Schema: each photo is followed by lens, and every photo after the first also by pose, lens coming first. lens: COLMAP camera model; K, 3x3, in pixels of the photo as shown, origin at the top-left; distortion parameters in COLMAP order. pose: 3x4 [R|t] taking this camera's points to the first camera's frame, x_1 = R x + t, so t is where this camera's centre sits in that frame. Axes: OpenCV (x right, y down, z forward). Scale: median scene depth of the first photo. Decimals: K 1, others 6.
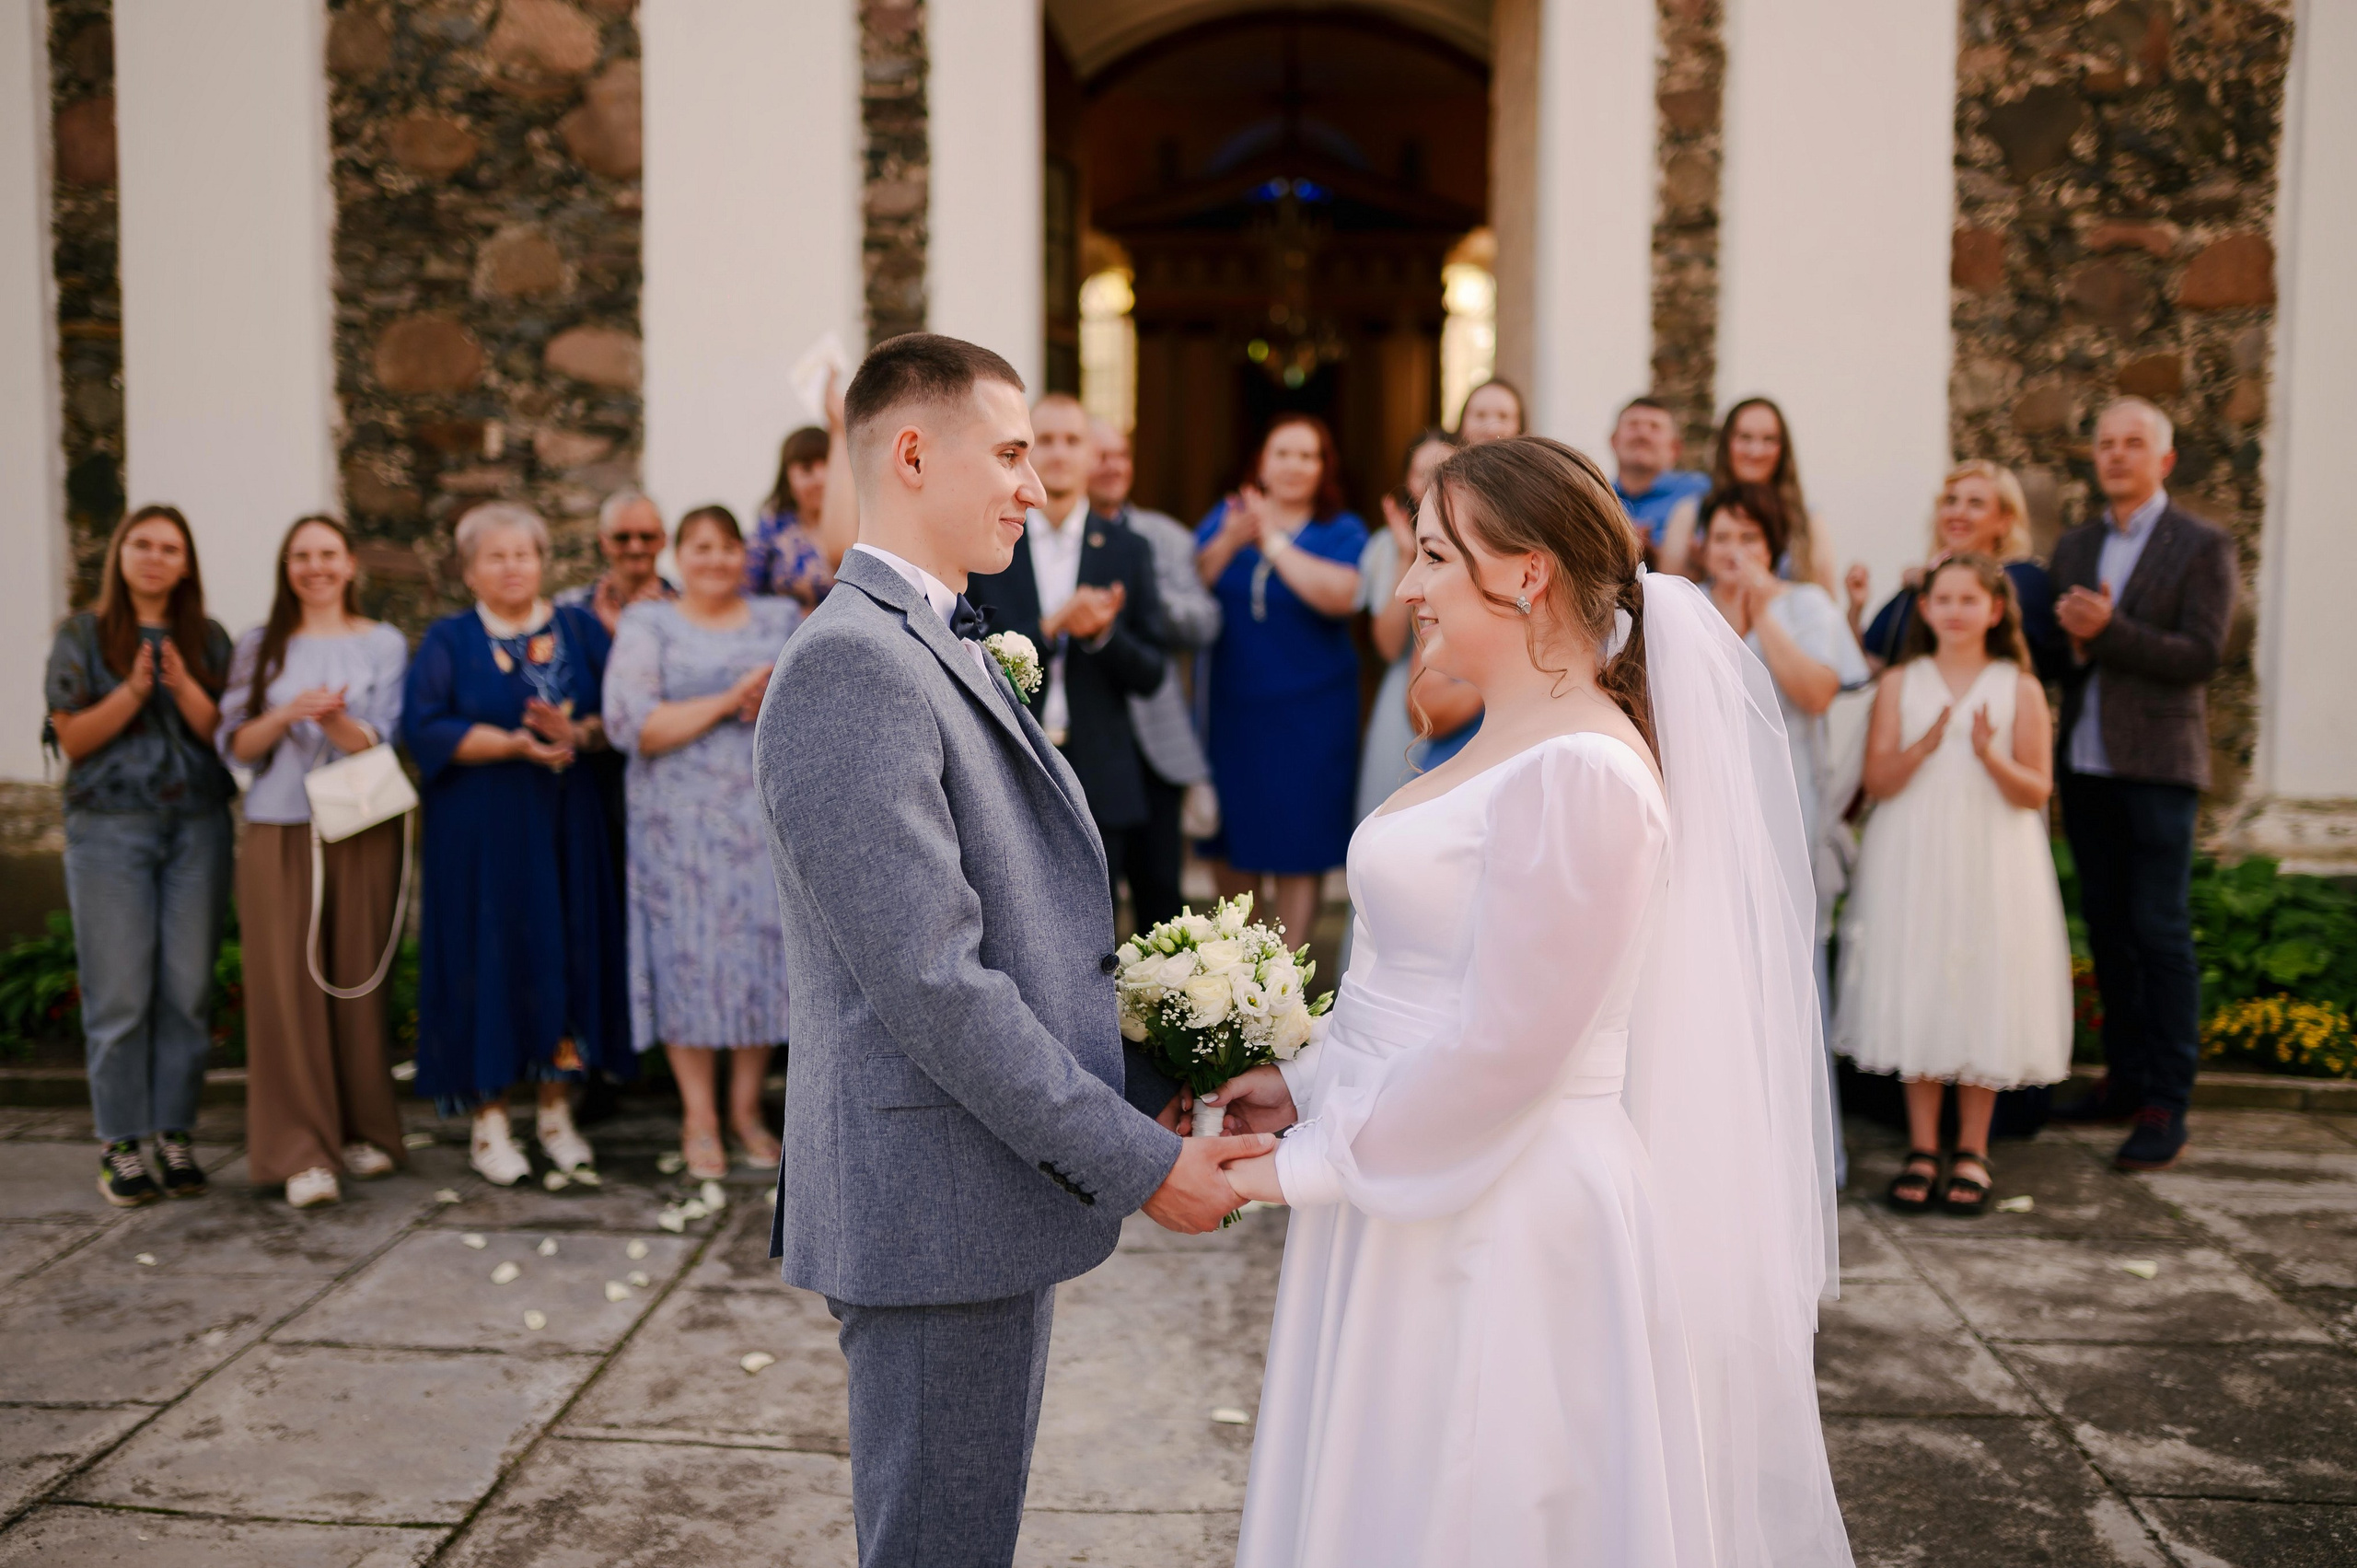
lens RADIAL K [[2325.9, 0, 1154.6], [0, 2325.9, 788.0], [0, 0, 1]] dist [-0.048438, 0.023011]
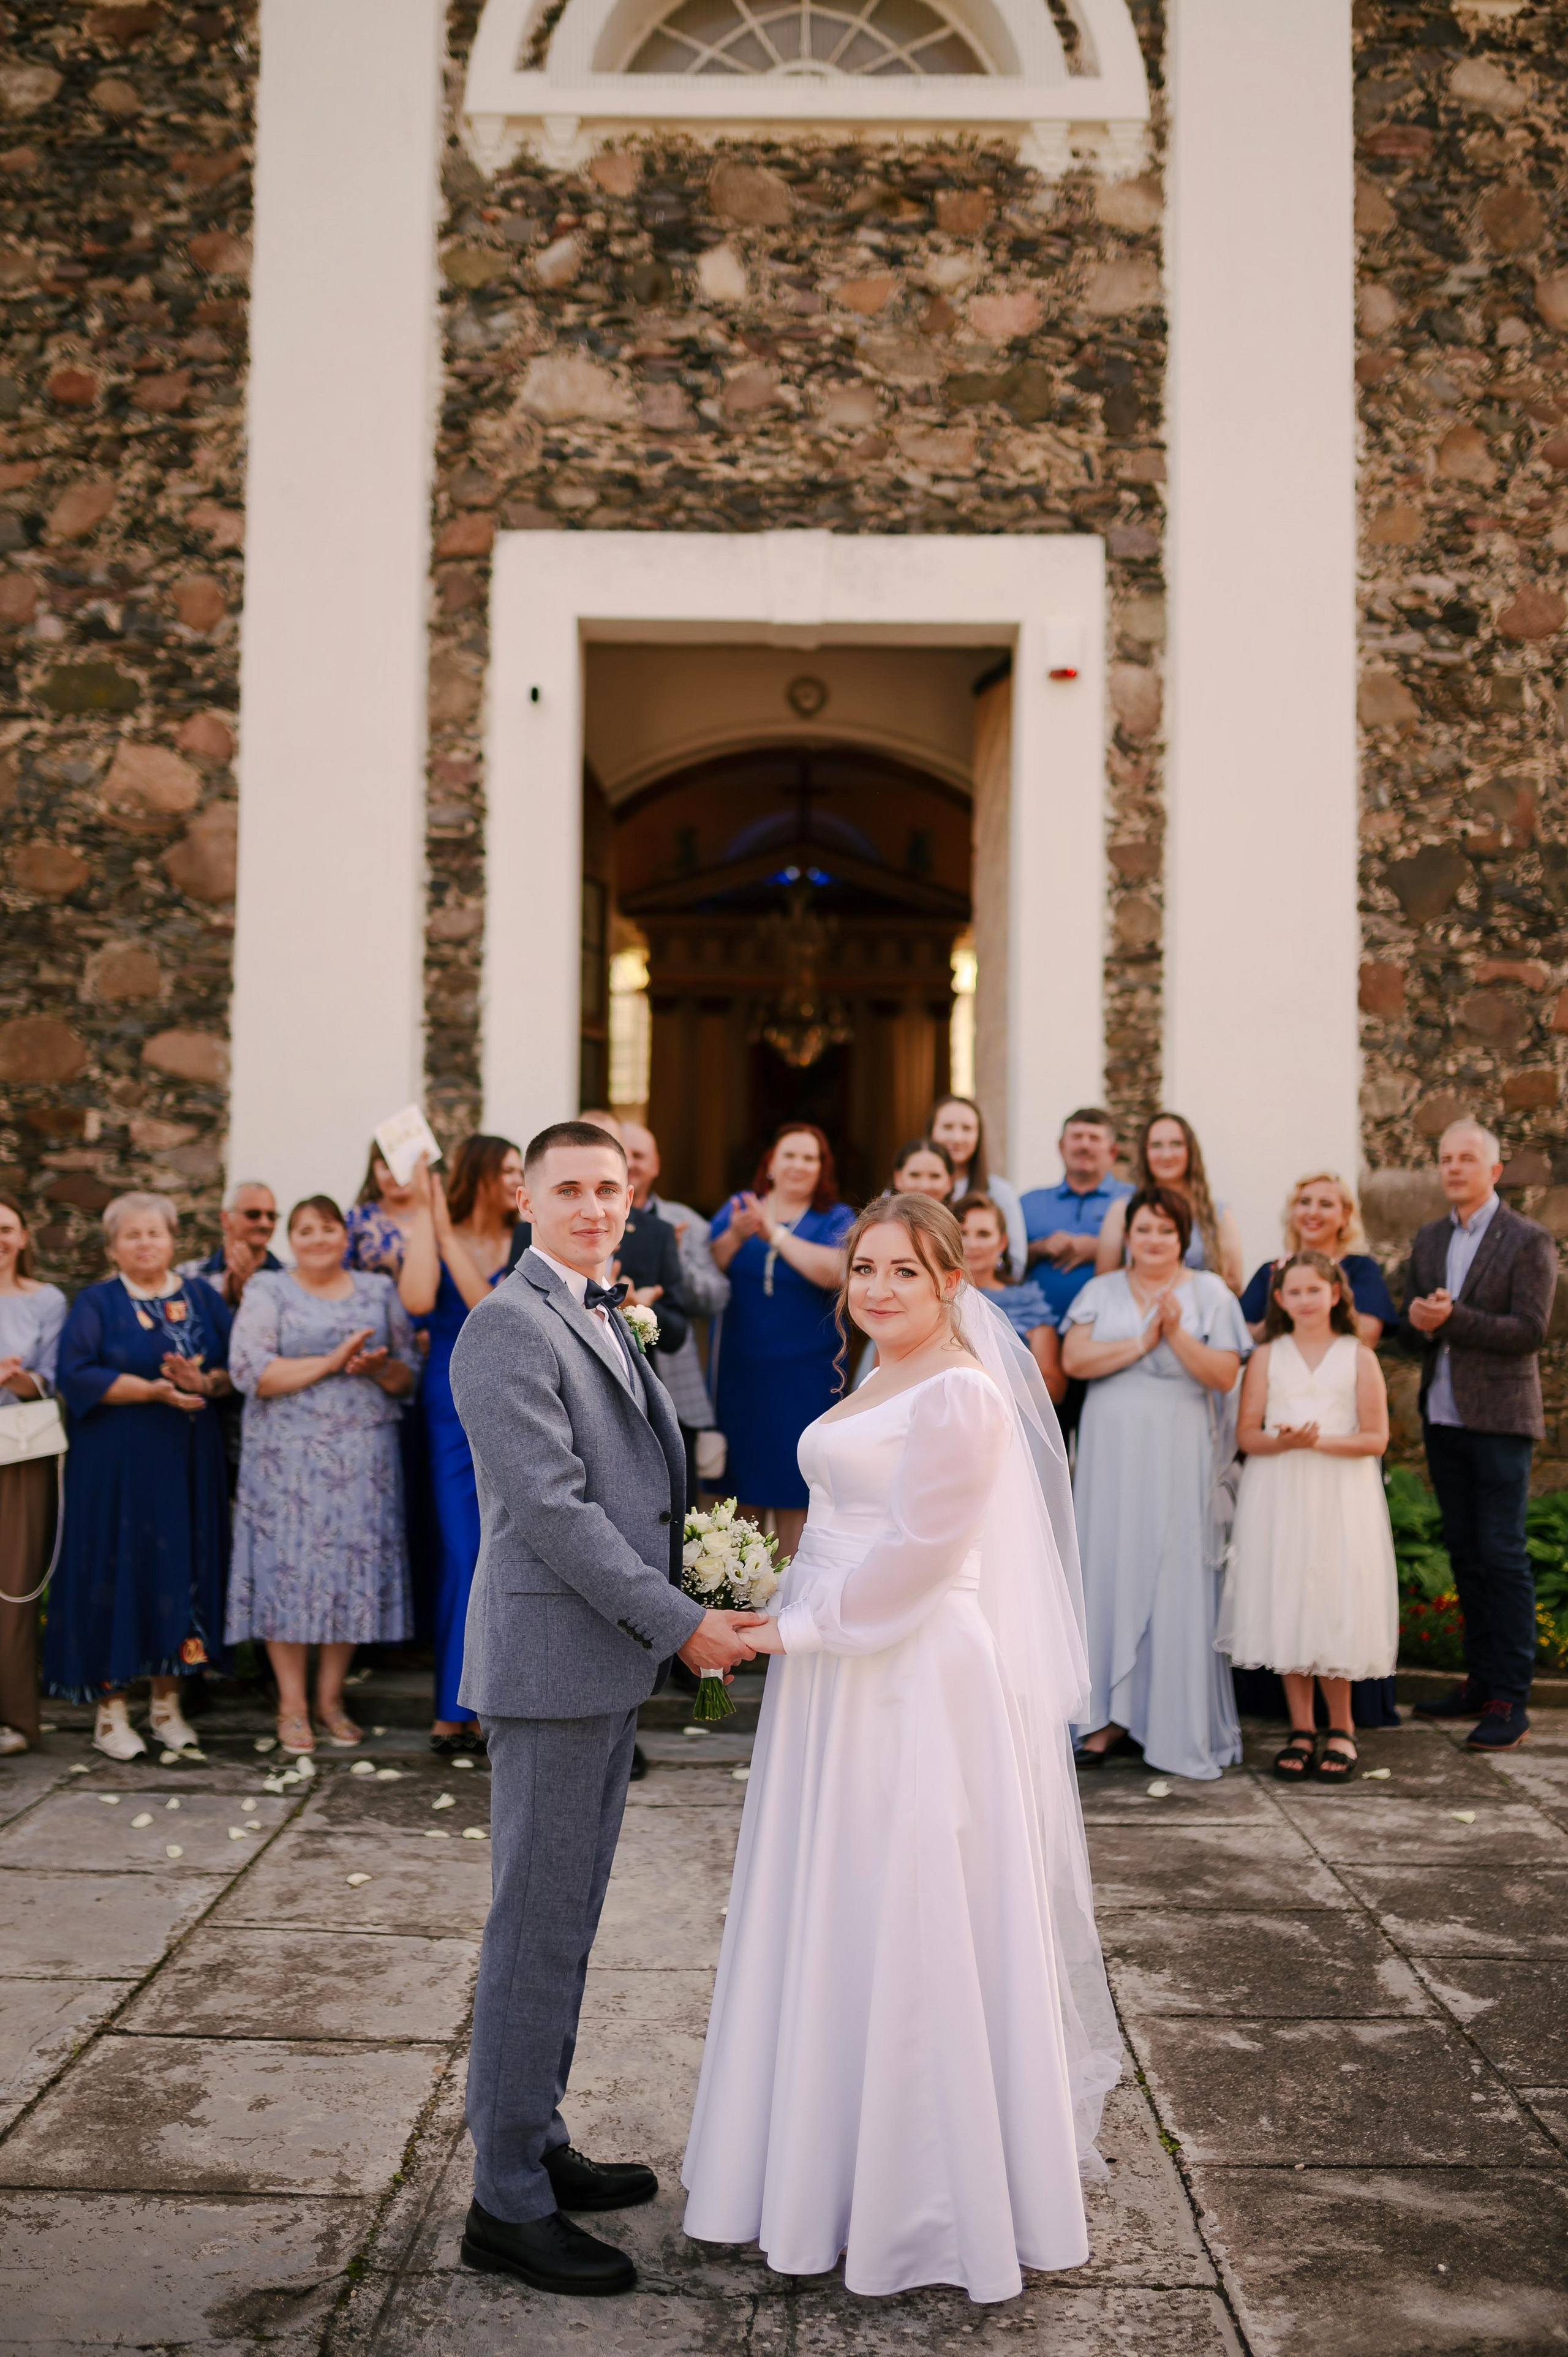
lens RADIAL K [[2325.8, 0, 782.0], [0, 2325.8, 1222.1], [0, 0, 1]] dist [-0.048438, 0.023011]
pose [[0.998727, 0.011353, 0.049141, -0.006101], [-0.006378, 0.994945, -0.100217, 0.013472], [-0.050031, 0.099776, 0.993751, -0.226586]]
